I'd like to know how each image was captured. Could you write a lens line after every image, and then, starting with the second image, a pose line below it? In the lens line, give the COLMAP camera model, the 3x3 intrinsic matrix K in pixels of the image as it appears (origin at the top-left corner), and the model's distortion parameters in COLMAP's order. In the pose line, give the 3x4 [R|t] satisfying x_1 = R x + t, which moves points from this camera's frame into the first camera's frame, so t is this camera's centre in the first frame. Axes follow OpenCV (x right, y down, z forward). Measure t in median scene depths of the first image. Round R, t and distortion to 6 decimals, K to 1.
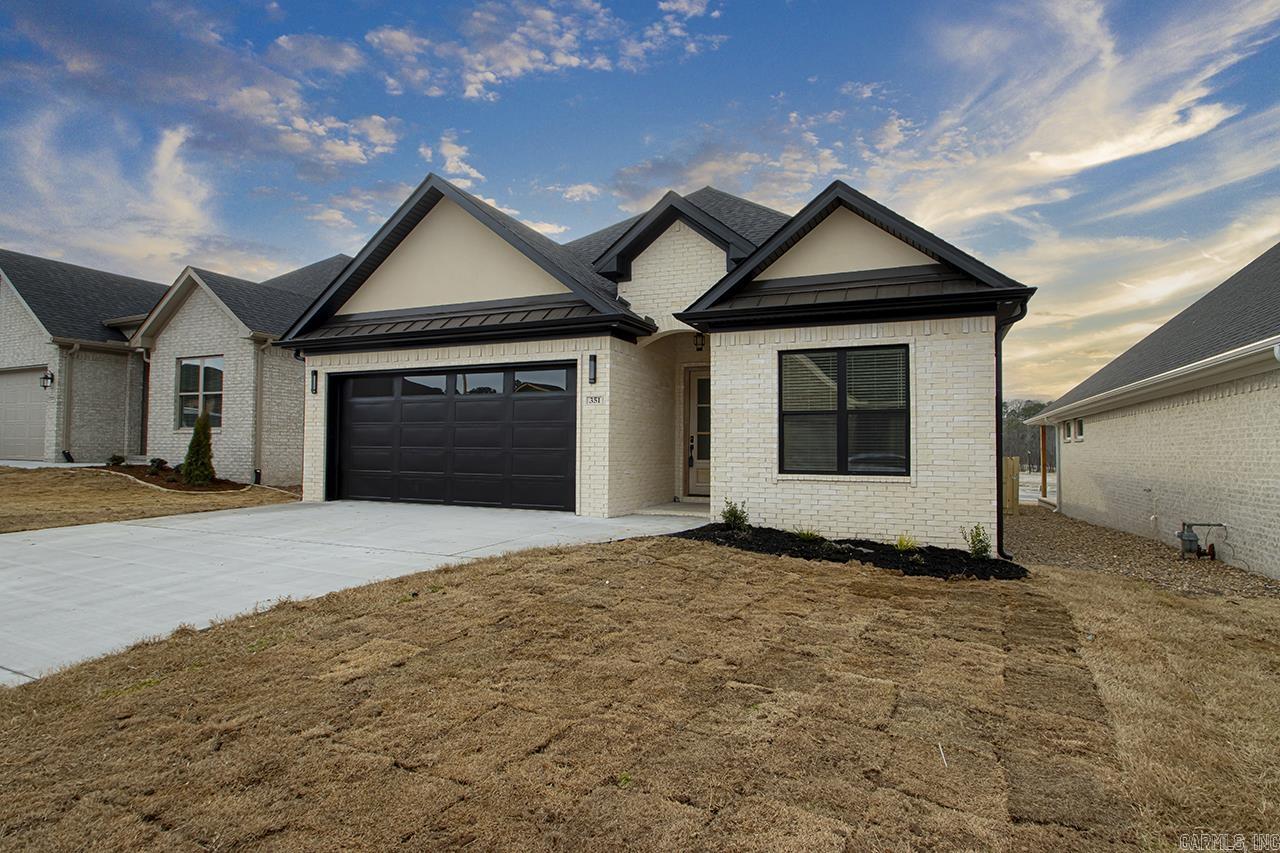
lens RADIAL K [[667.1, 0, 640.0], [0, 667.1, 426.5], [0, 0, 1]] dist [-0.004966, -0.000847]
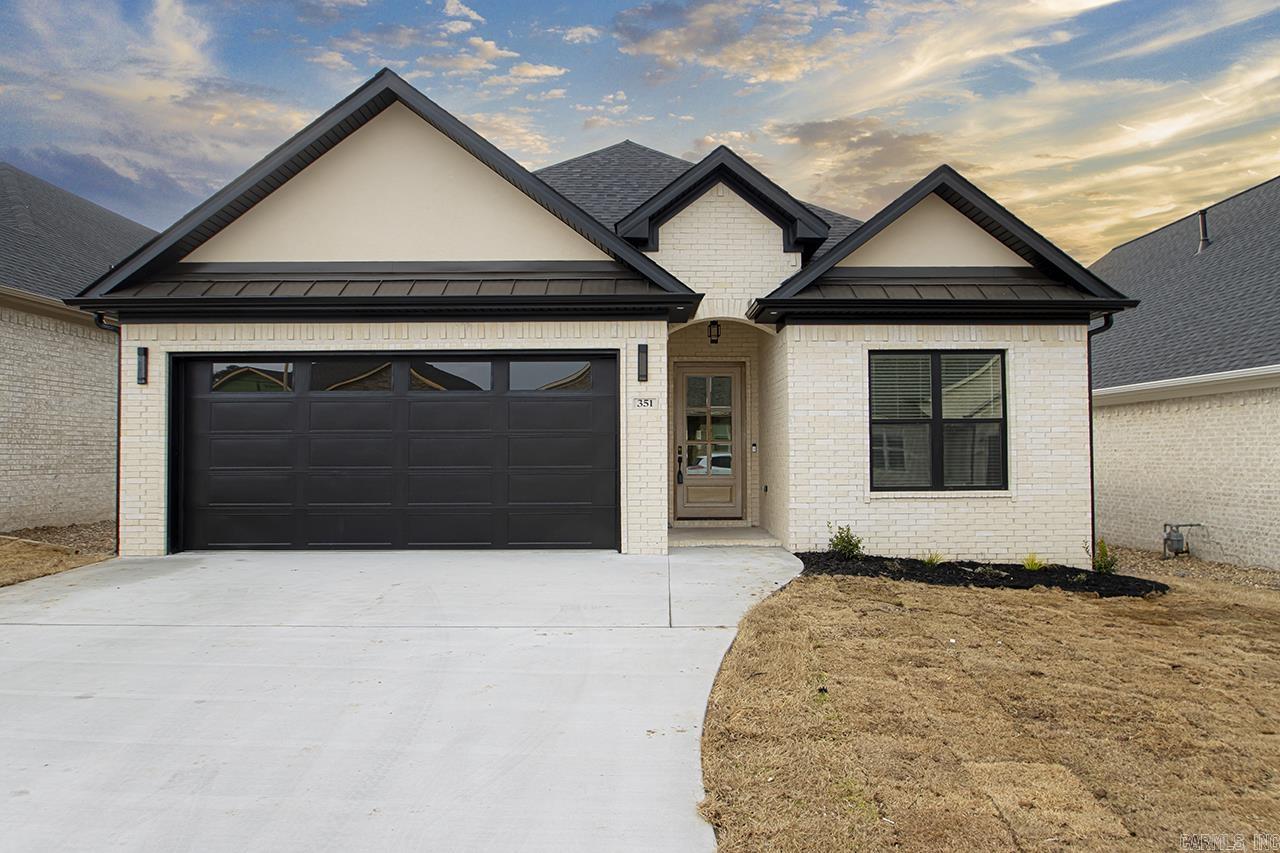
lens RADIAL K [[787.4, 0, 640.0], [0, 787.4, 426.5], [0, 0, 1]] dist [-0.019853, 0.001021]
pose [[0.915426, 0.000726, 0.402485, -0.475715], [-0.001328, 0.999998, 0.001218, -0.014627], [-0.402483, -0.001650, 0.915426, 0.181748]]
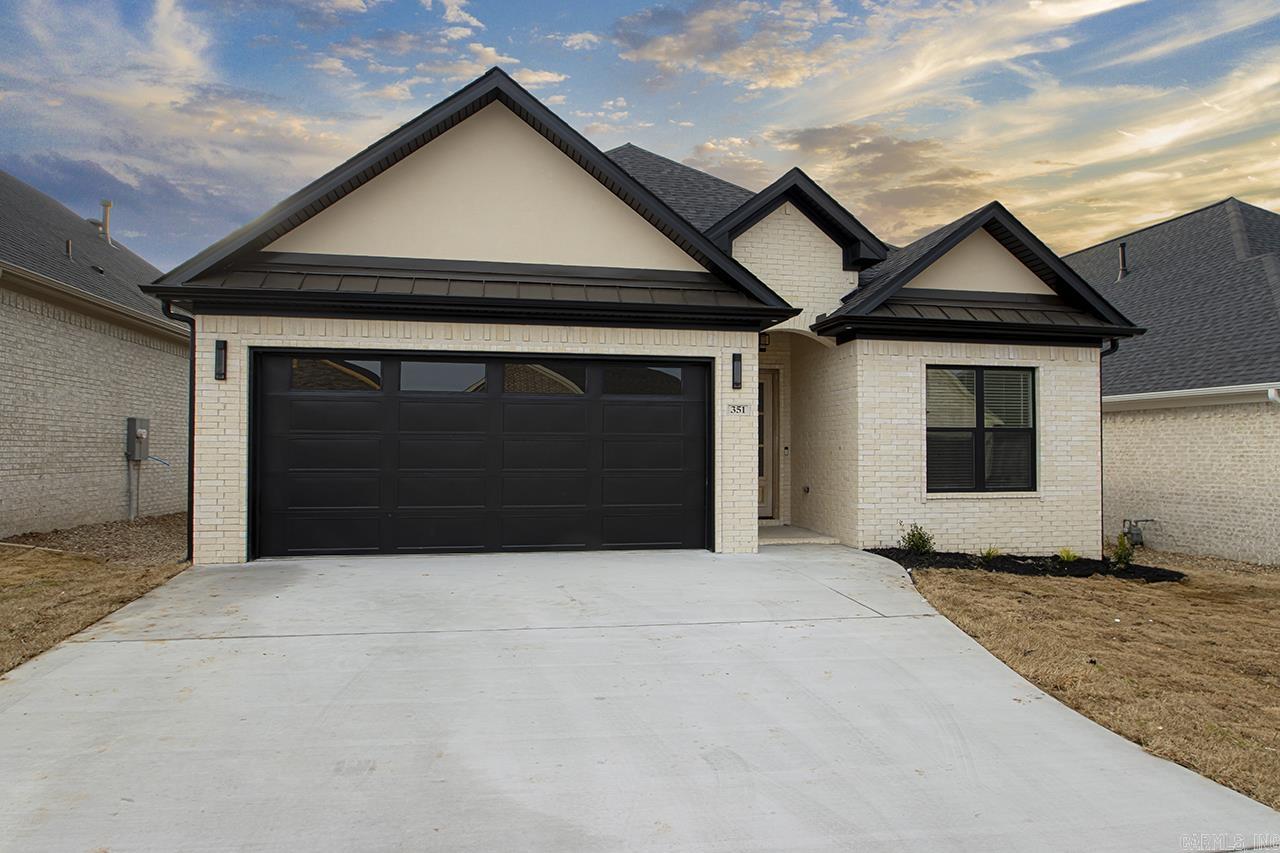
lens RADIAL K [[807.1, 0, 640.0], [0, 807.1, 426.5], [0, 0, 1]] dist [-0.018900, -0.001166]
pose [[0.824944, 0.009927, 0.565127, -0.780381], [-0.015863, 0.999859, 0.005594, -0.024202], [-0.564991, -0.013579, 0.824985, 0.276560]]
